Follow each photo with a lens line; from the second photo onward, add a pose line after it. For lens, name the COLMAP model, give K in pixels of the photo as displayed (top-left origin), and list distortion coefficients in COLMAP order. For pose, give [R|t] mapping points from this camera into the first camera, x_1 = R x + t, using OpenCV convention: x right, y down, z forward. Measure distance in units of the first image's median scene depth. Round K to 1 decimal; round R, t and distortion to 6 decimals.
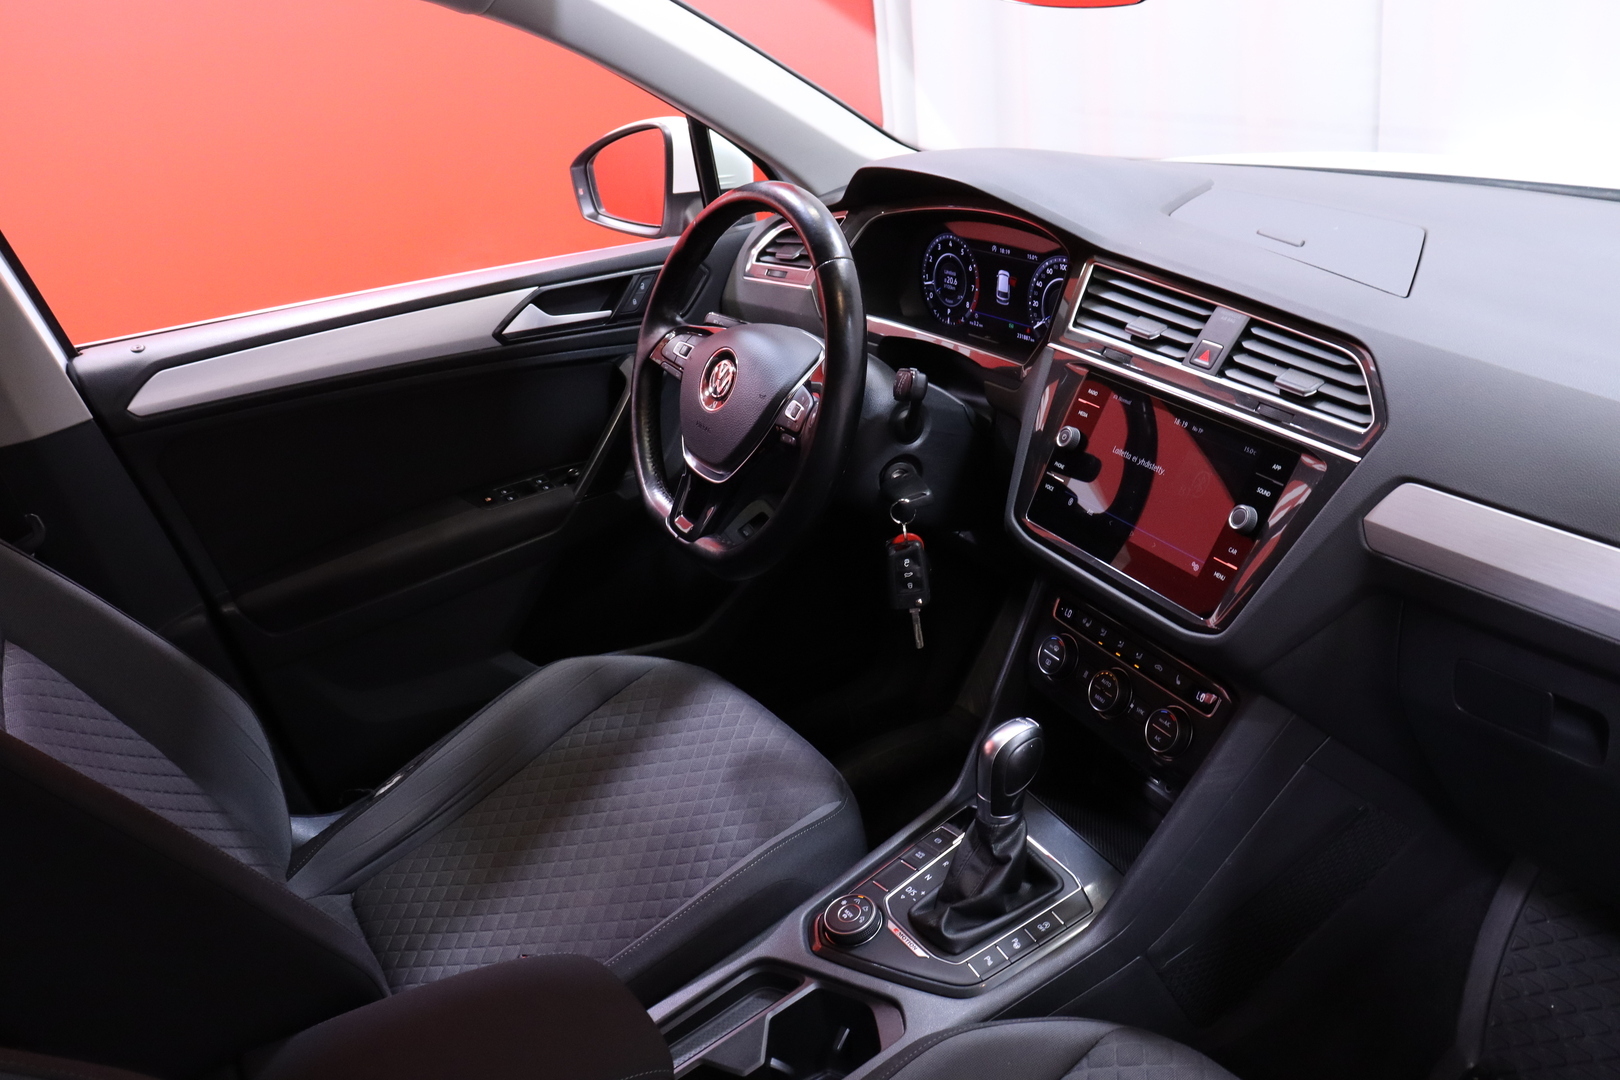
lens RADIAL K [[1296.4, 0, 810.0], [0, 1296.4, 540.0], [0, 0, 1]] dist [-0.125406, 0.004431]
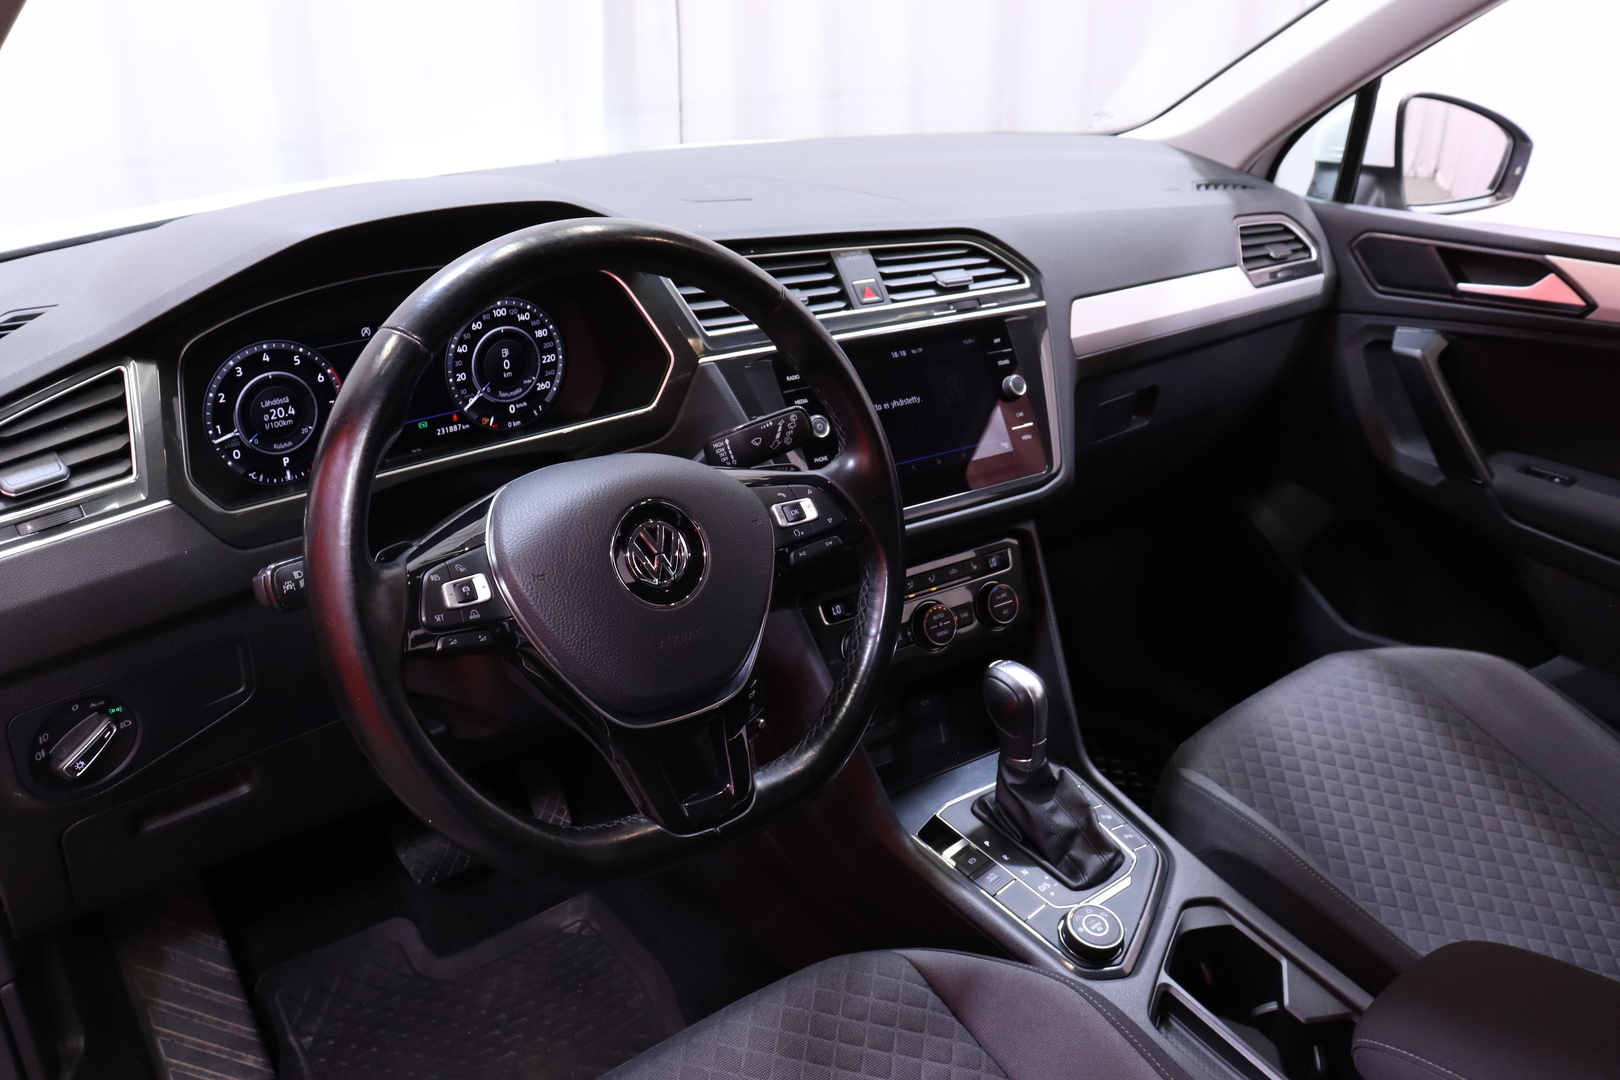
lens RADIAL K [[1296.4, 0, 810.0], [0, 1296.4, 540.0], [0, 0, 1]] dist [-0.125406, 0.004431]
pose [[-0.116213, -0.330433, 0.936648, -0.584770], [0.420921, 0.837780, 0.347779, -0.283953], [-0.899622, 0.434671, 0.041726, 0.848458]]
